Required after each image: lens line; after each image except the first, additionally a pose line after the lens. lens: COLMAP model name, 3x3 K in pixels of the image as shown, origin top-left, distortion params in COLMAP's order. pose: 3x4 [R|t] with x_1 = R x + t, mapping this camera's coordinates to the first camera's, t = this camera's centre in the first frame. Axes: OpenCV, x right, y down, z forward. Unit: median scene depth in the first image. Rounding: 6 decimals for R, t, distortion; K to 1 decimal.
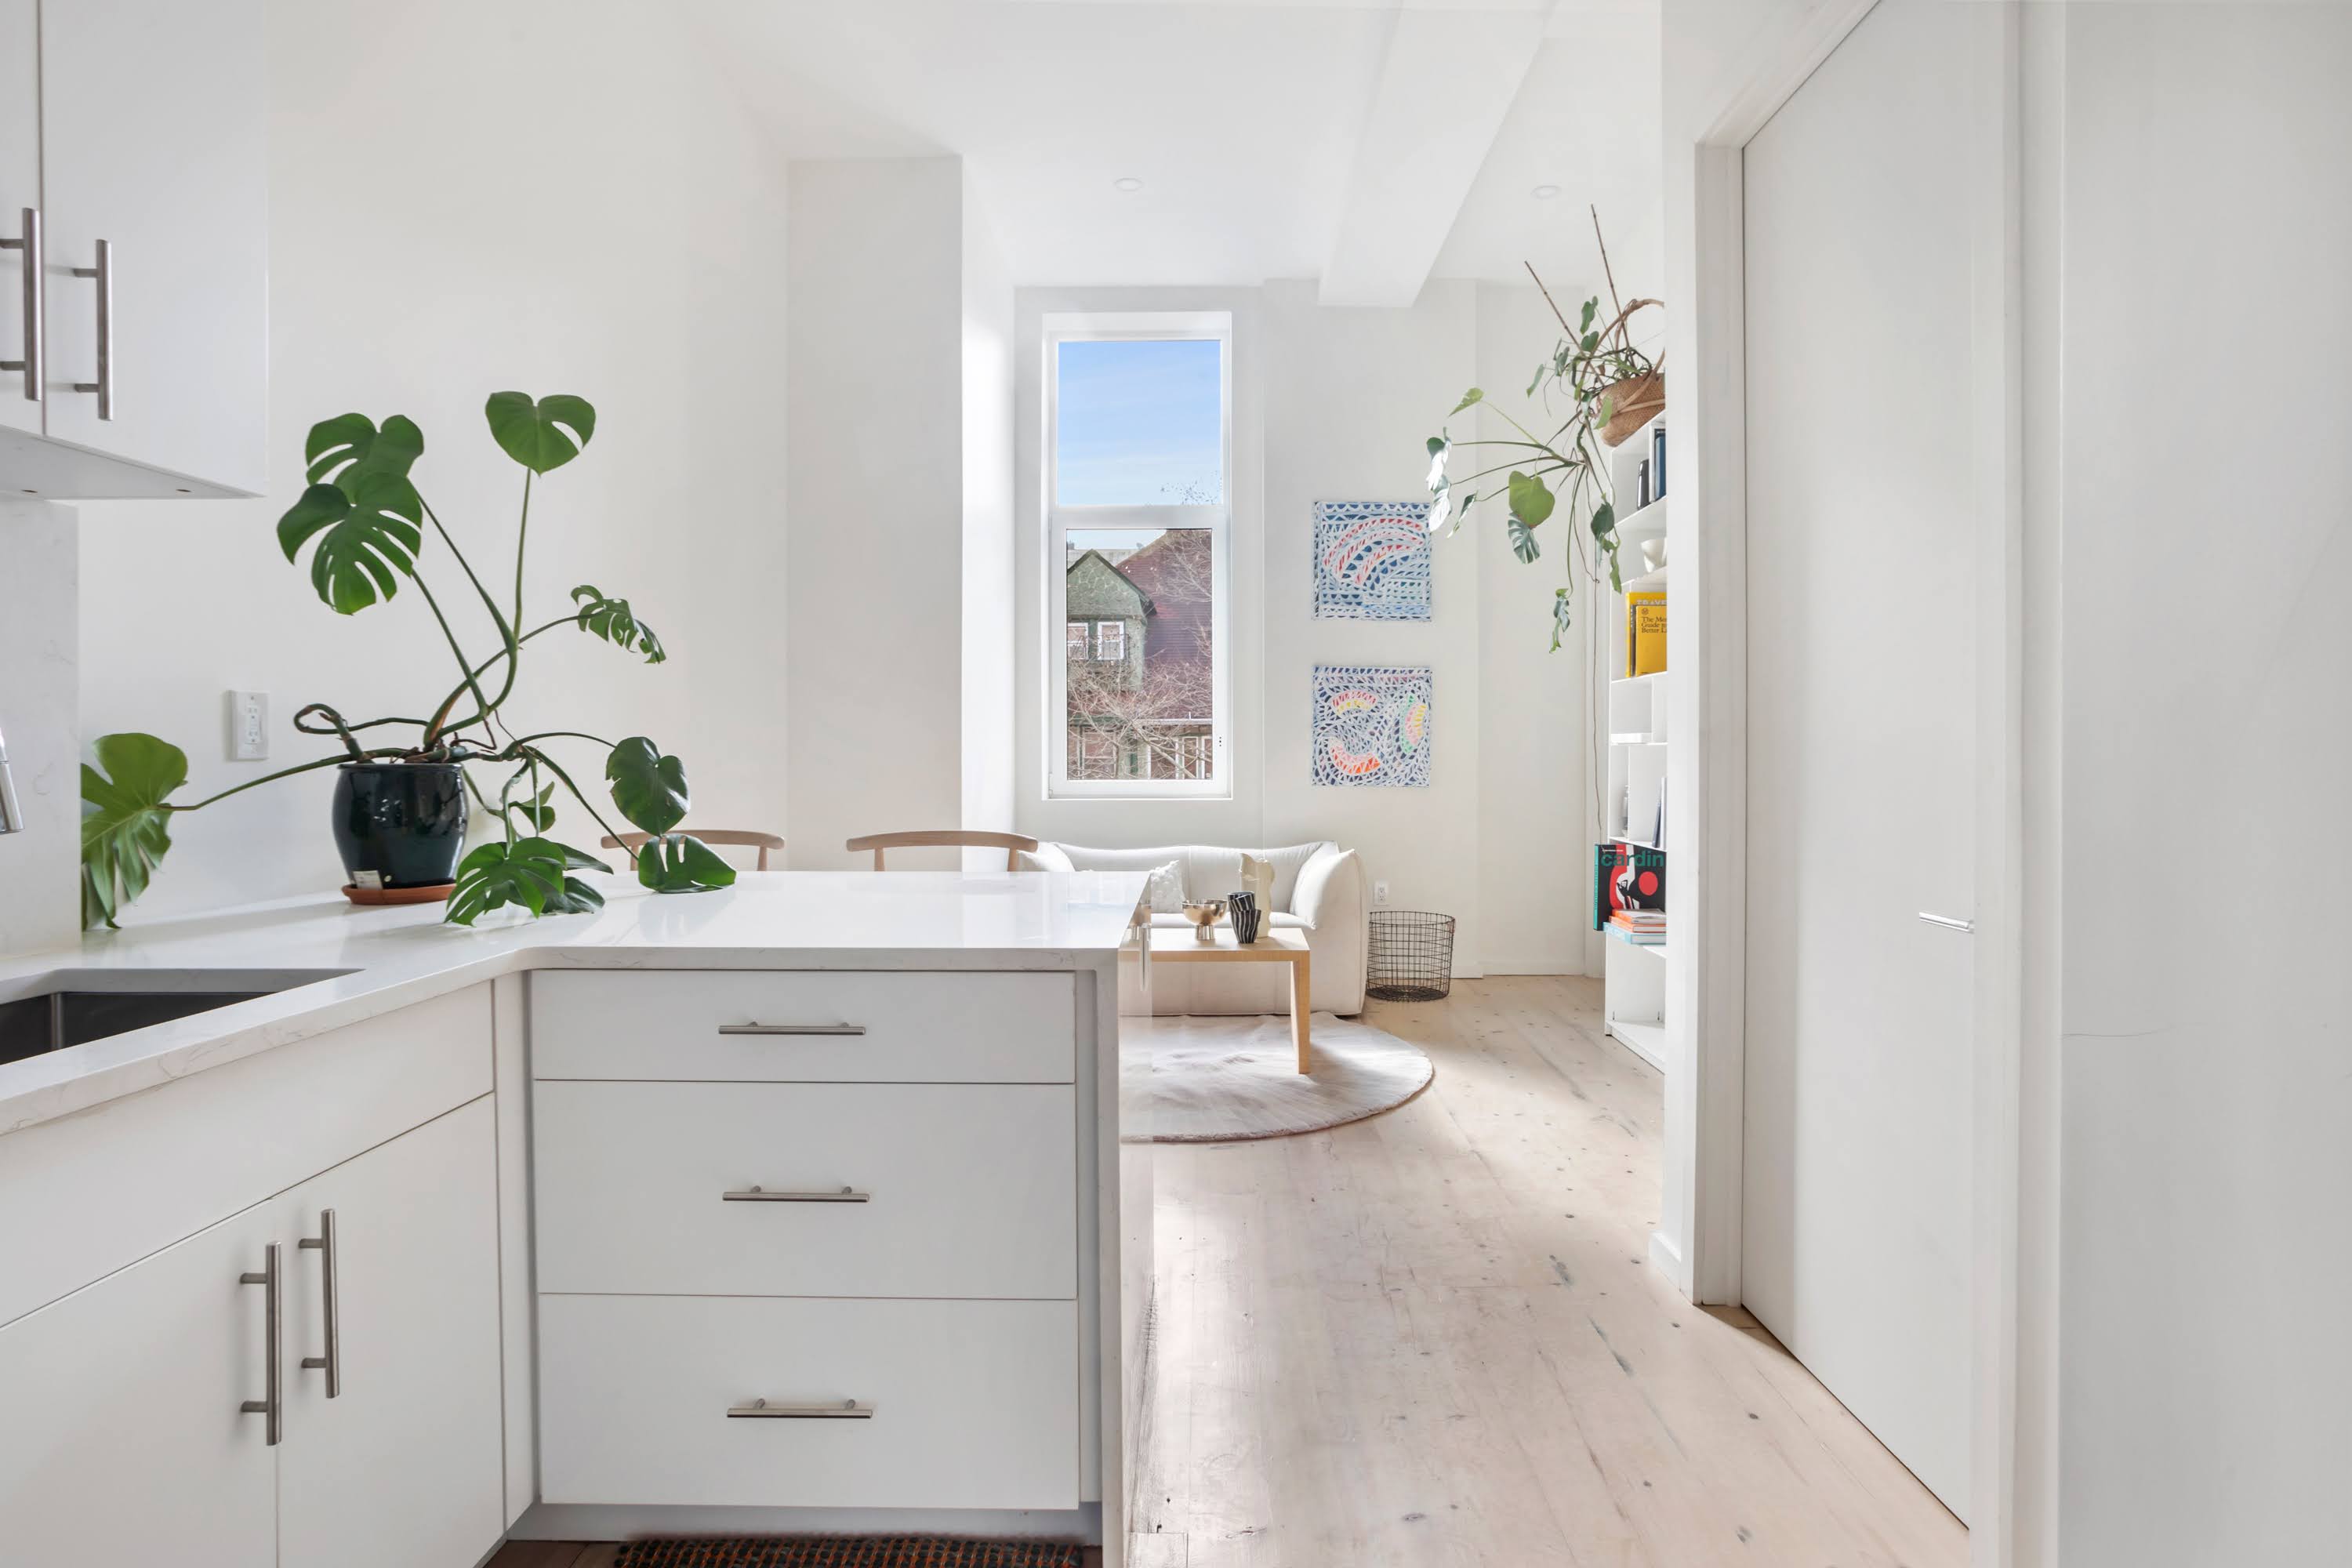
lens RADIAL K [[1180.1, 0, 1174.8], [0, 1180.1, 763.3], [0, 0, 1]] dist [-0.053394, 0.029612]
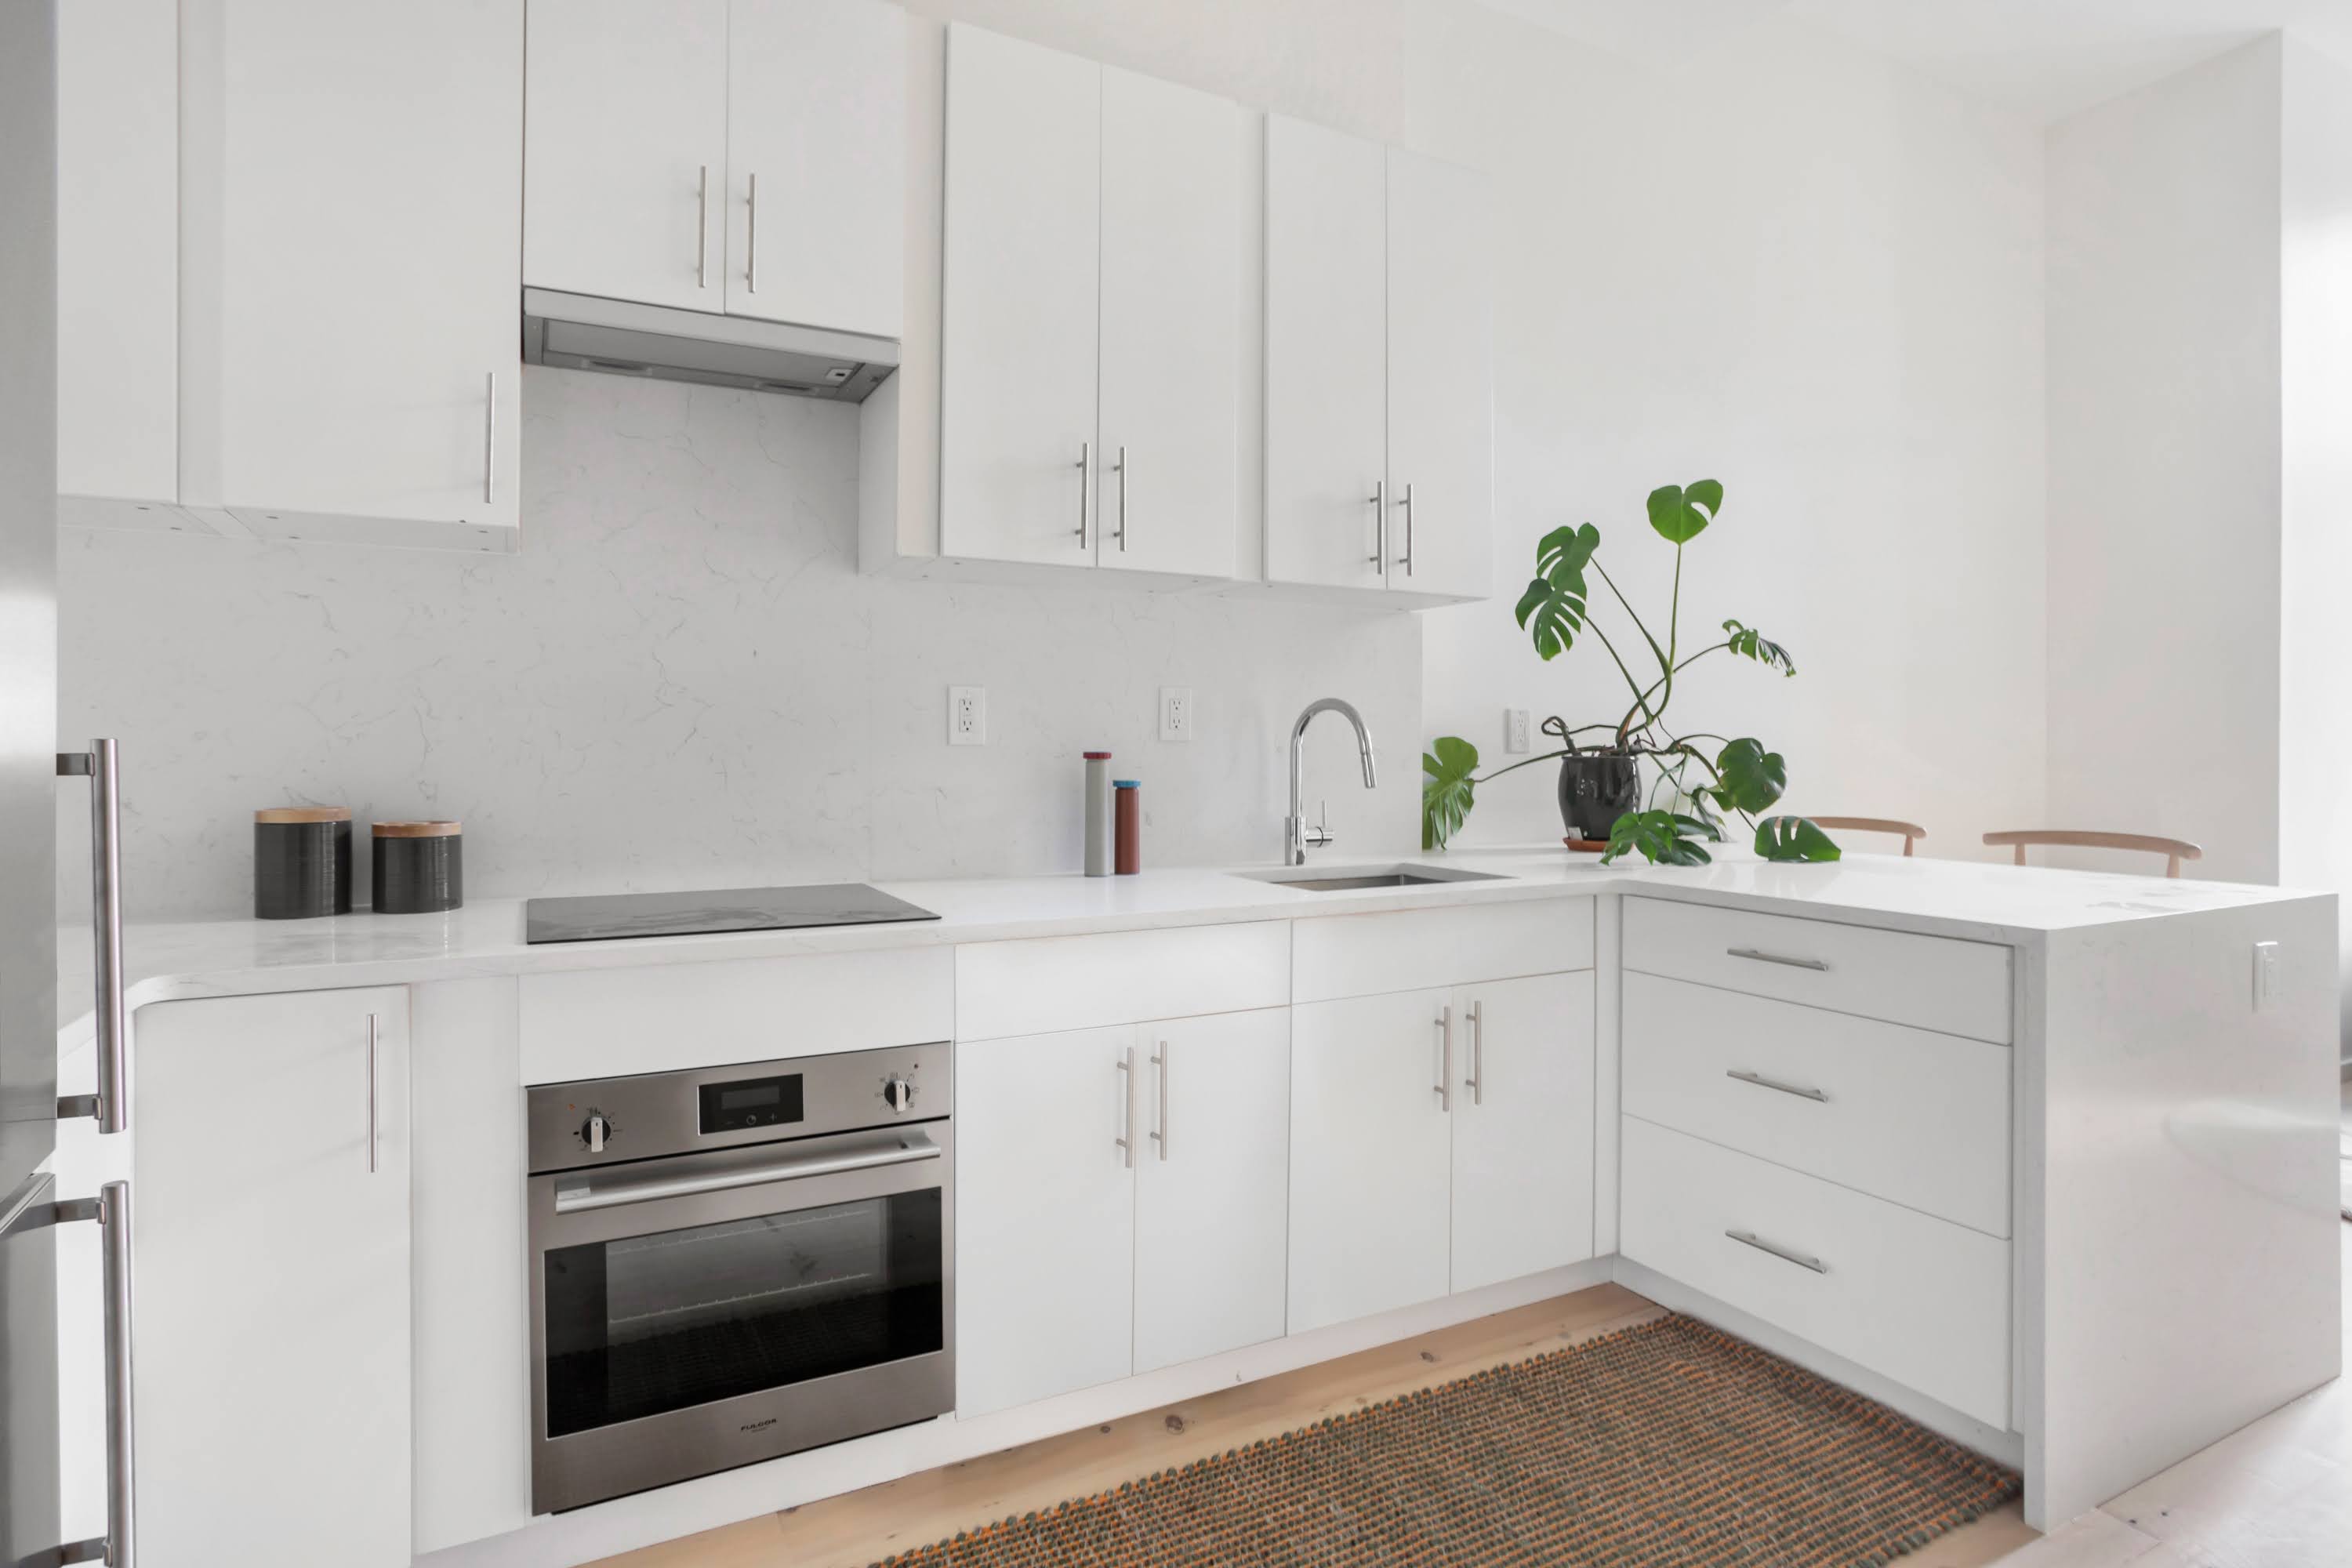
lens RADIAL K [[1180.1, 0, 1174.8], [0, 1180.1, 763.3], [0, 0, 1]] dist [-0.053394, 0.029612]
pose [[0.480412, 0.015593, -0.876904, 0.377409], [-0.012285, 0.999863, 0.011049, -0.000408], [0.876957, 0.005465, 0.480538, -0.178692]]
